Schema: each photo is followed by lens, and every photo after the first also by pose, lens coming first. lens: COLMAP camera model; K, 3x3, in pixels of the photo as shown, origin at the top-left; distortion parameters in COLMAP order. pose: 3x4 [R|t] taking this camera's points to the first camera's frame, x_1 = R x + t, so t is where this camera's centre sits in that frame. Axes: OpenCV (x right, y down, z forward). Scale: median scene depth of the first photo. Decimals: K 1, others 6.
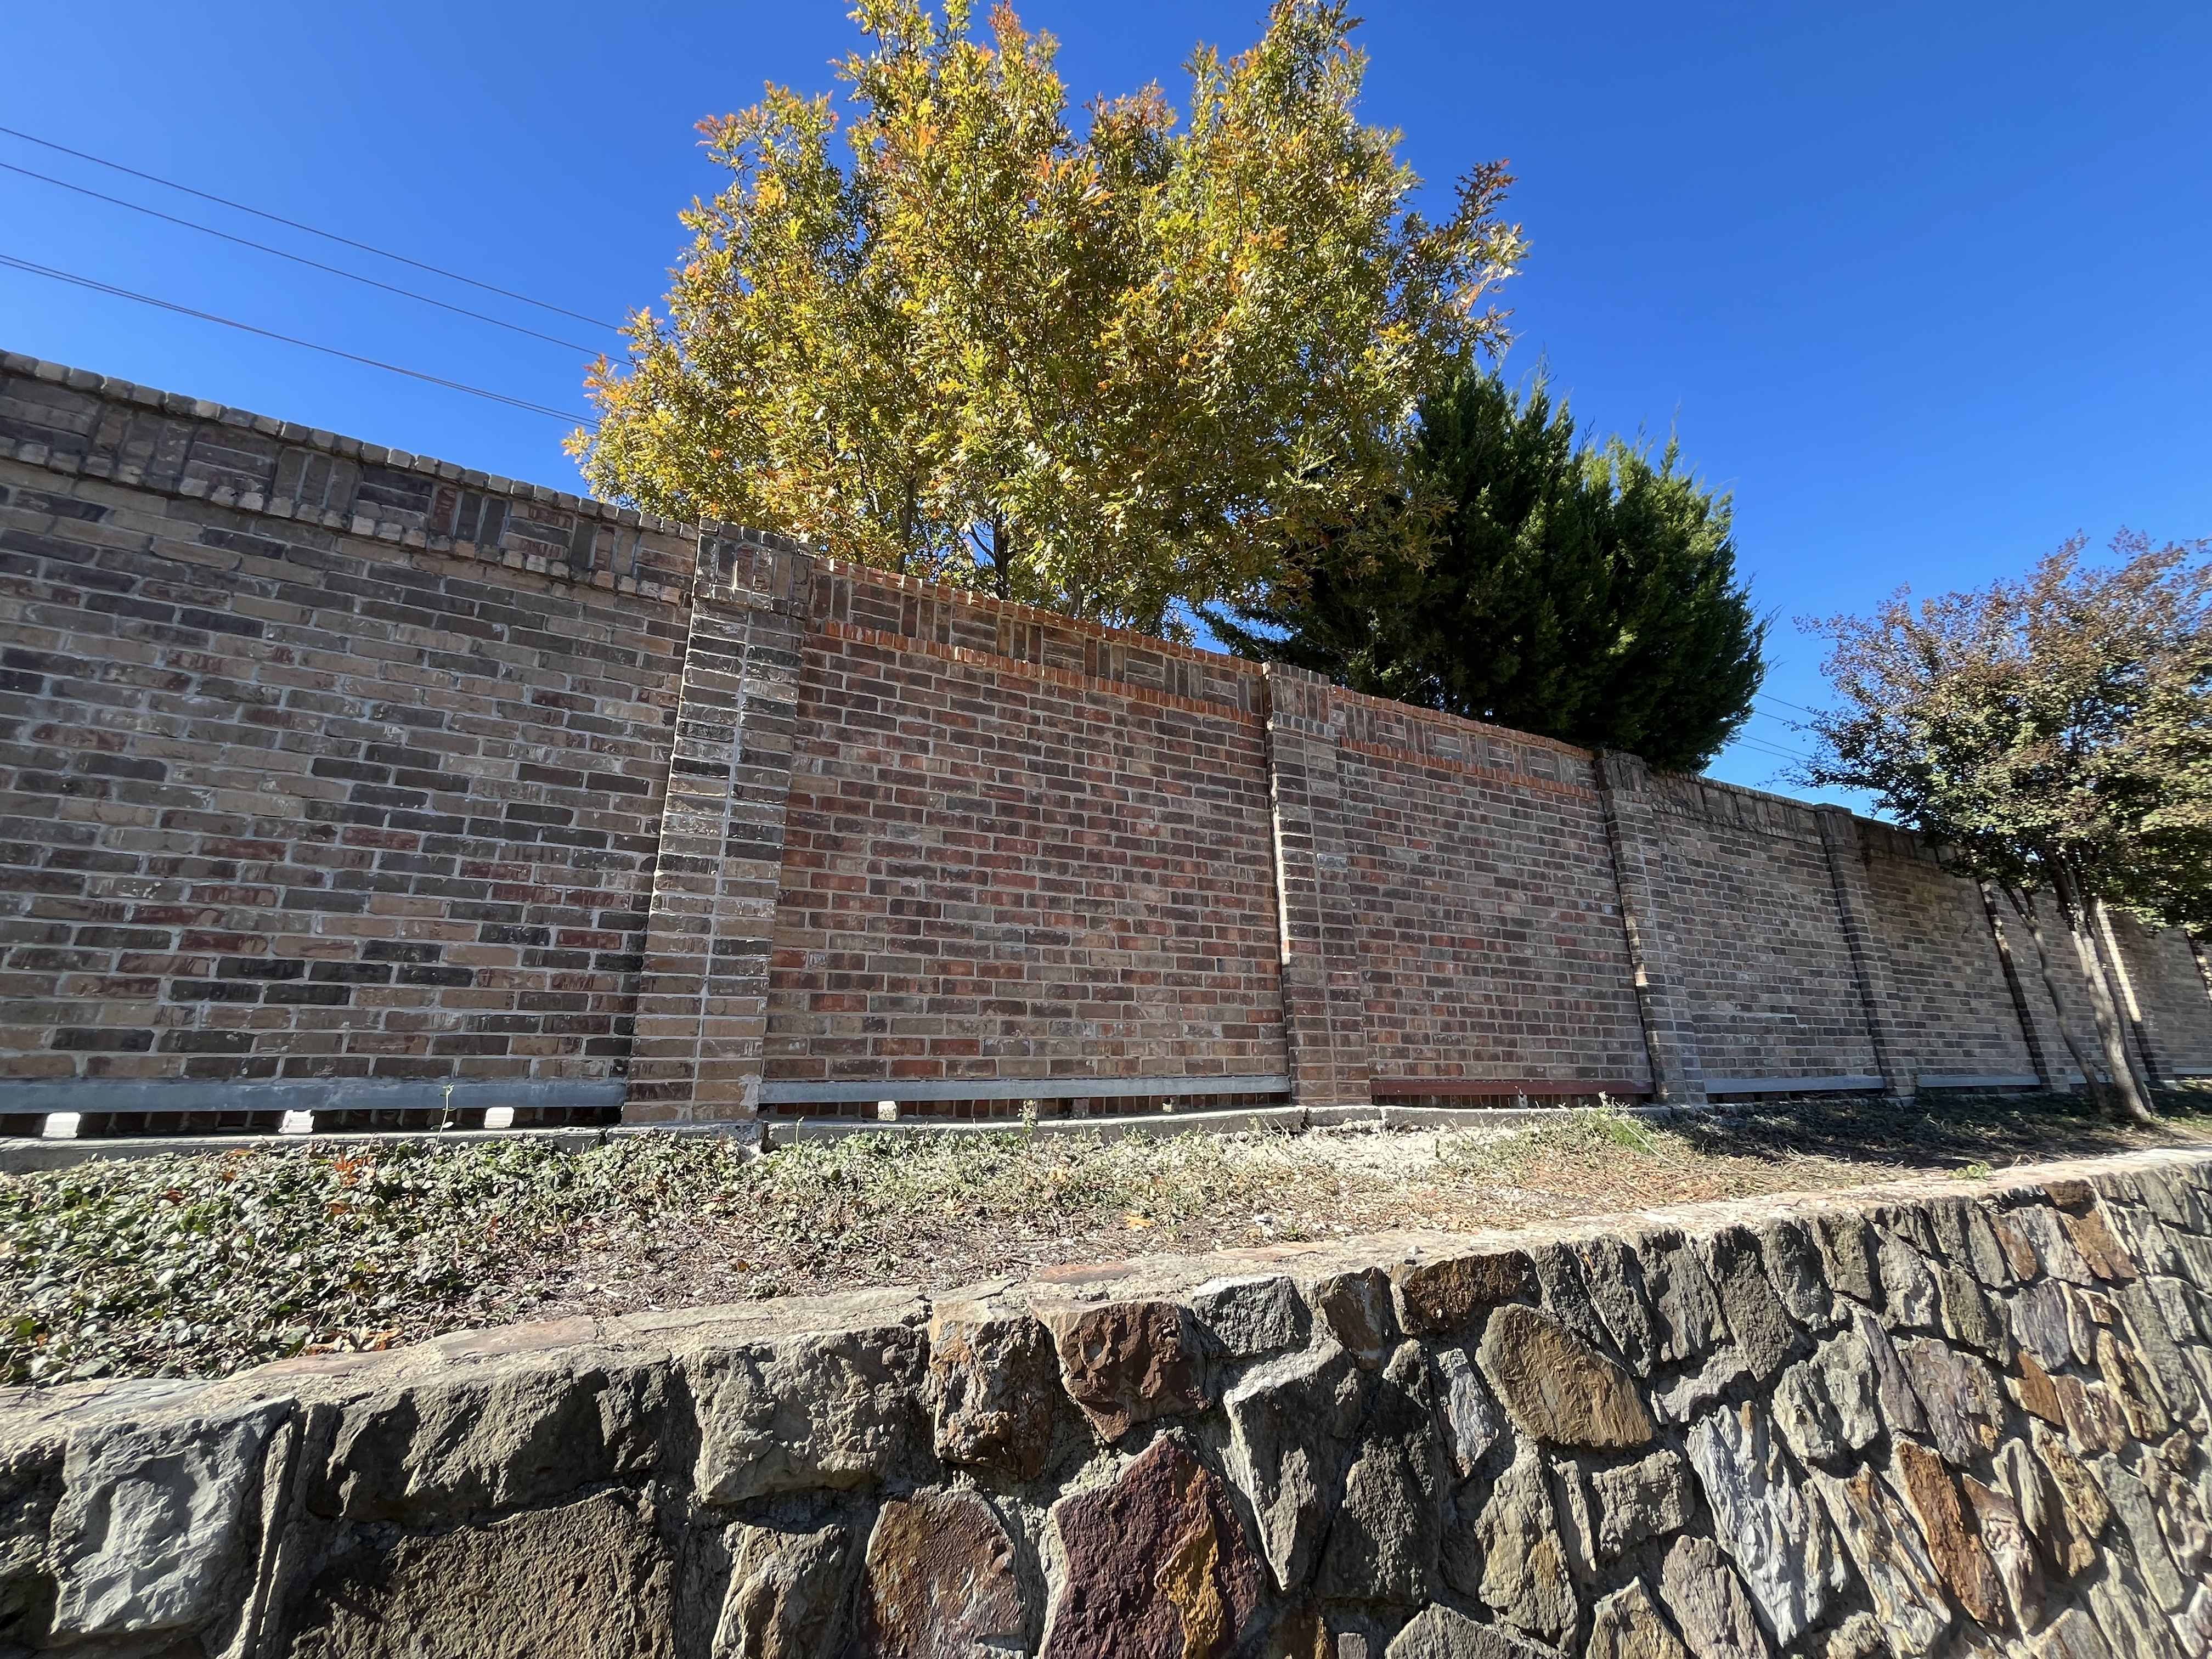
lens RADIAL K [[893.7, 0, 1096.9], [0, 893.7, 818.8], [0, 0, 1]] dist [-0.006365, 0.002087]
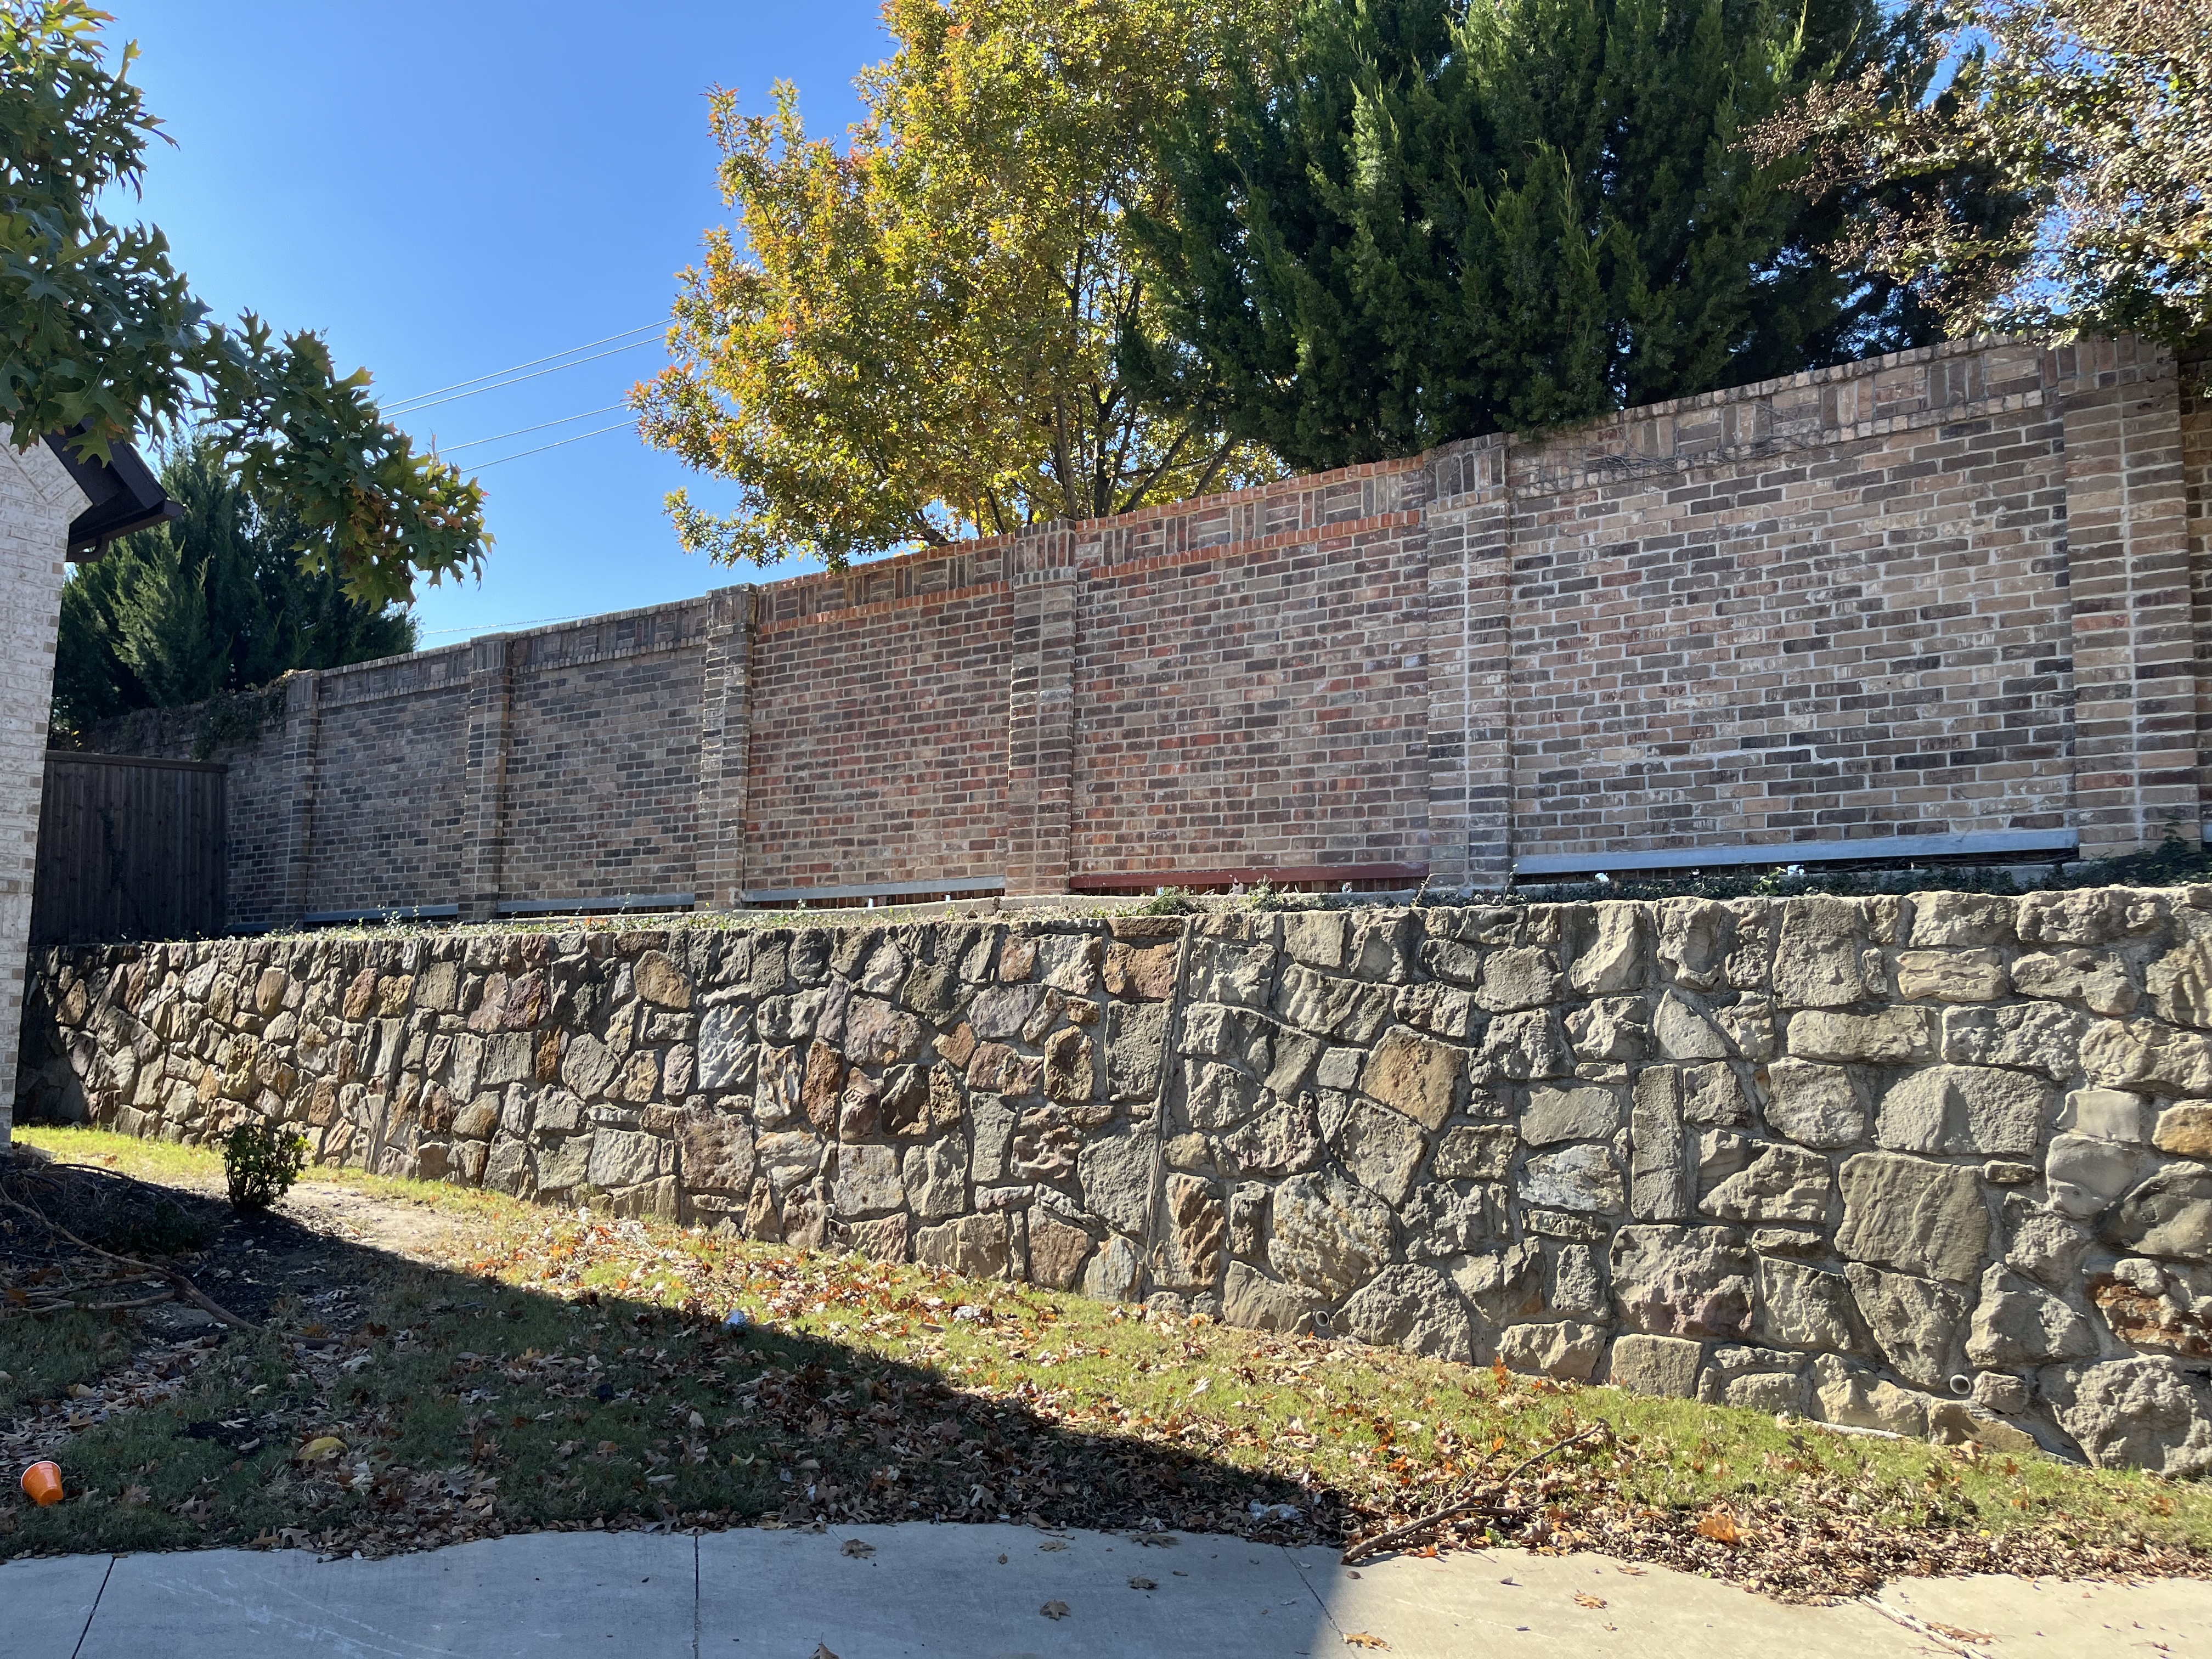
lens RADIAL K [[1687.7, 0, 1109.8], [0, 1687.7, 822.7], [0, 0, 1]] dist [0.047161, -0.027480]
pose [[0.449259, -0.093288, -0.888518, 3.361883], [0.234490, 0.971978, 0.016514, 0.287038], [0.862080, -0.215767, 0.458545, 0.041848]]
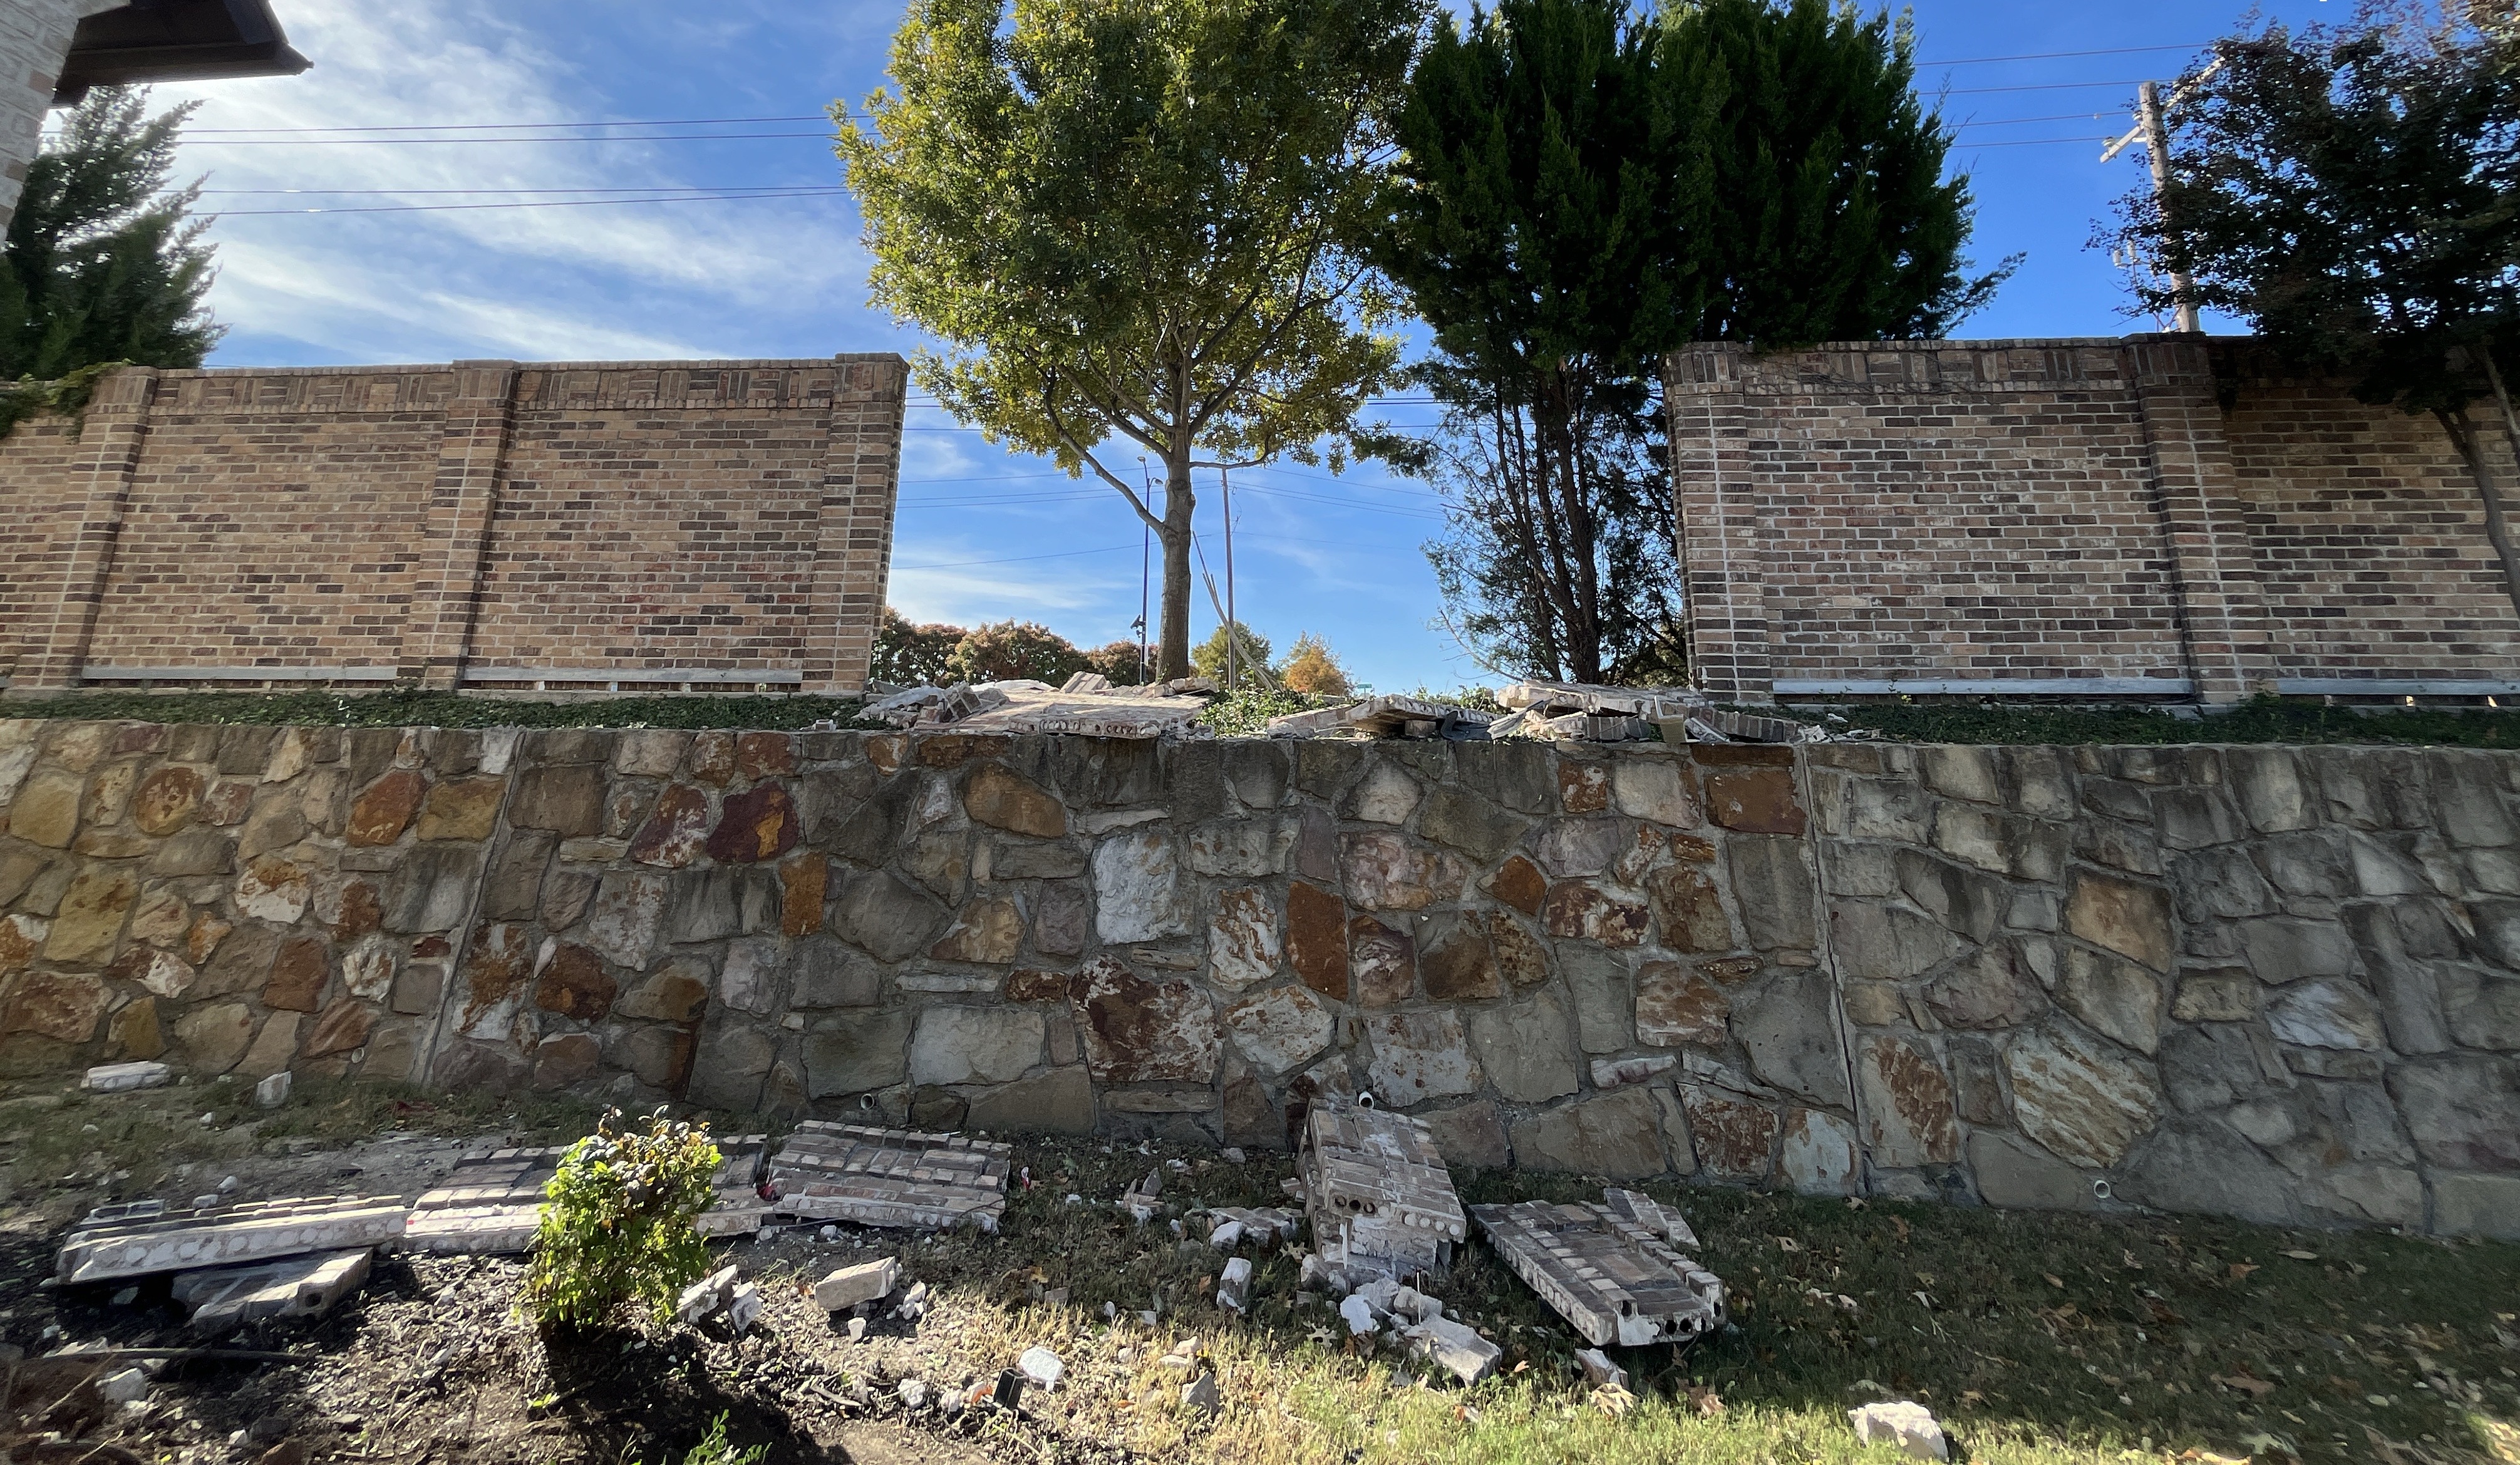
lens RADIAL K [[1018.8, 0, 1250.8], [0, 1018.8, 505.9], [0, 0, 1]] dist [-0.001640, 0.000188]
pose [[0.853409, -0.103050, -0.510954, 1.419392], [0.133038, 0.990859, 0.022365, 0.019433], [0.503979, -0.087063, 0.859317, -0.369709]]
